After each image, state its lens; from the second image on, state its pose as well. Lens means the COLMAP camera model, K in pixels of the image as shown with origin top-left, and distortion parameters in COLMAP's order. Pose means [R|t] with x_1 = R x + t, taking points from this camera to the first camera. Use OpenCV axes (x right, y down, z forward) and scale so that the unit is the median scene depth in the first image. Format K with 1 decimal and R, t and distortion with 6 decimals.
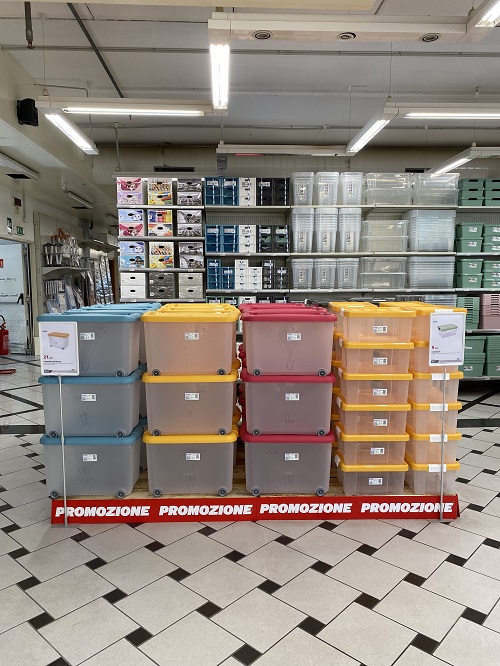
lens RADIAL K [[510.2, 0, 249.5], [0, 510.2, 332.8], [0, 0, 1]] dist [0.037923, -0.037251]
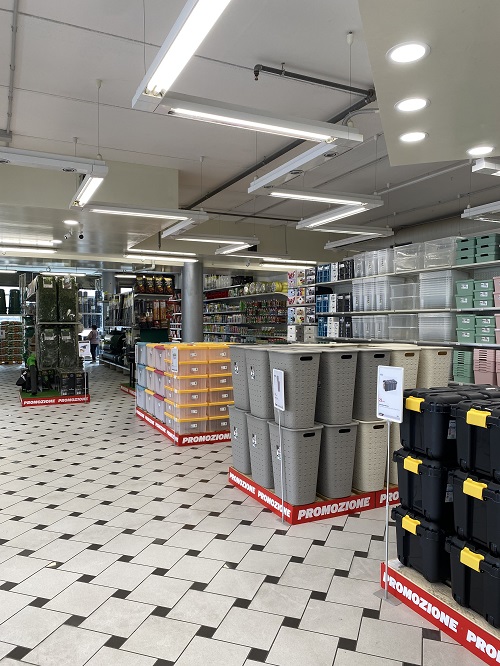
lens RADIAL K [[510.2, 0, 247.7], [0, 510.2, 339.4], [0, 0, 1]] dist [0.037923, -0.037251]
pose [[0.384228, 0.031226, -0.922710, 1.262511], [-0.110788, 0.993765, -0.012502, -0.033165], [0.916567, 0.107029, 0.385292, 0.210890]]
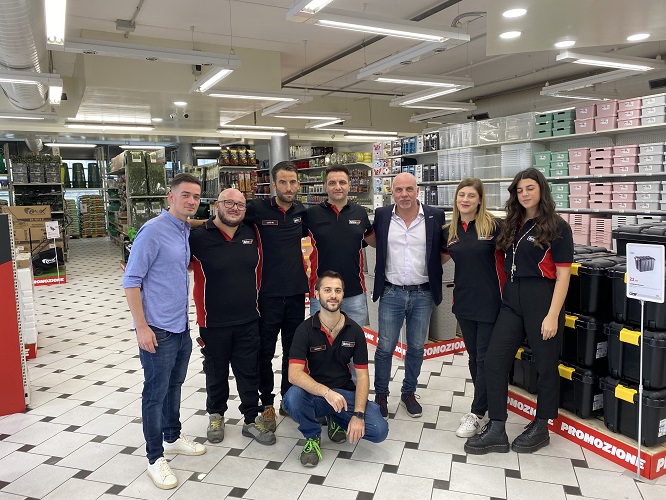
lens RADIAL K [[510.2, 0, 334.7], [0, 510.2, 248.7], [0, 0, 1]] dist [0.037923, -0.037251]
pose [[0.426472, 0.096416, -0.899347, 1.339263], [-0.086345, 0.994101, 0.065629, -0.031100], [0.900370, 0.049665, 0.432281, 0.078804]]
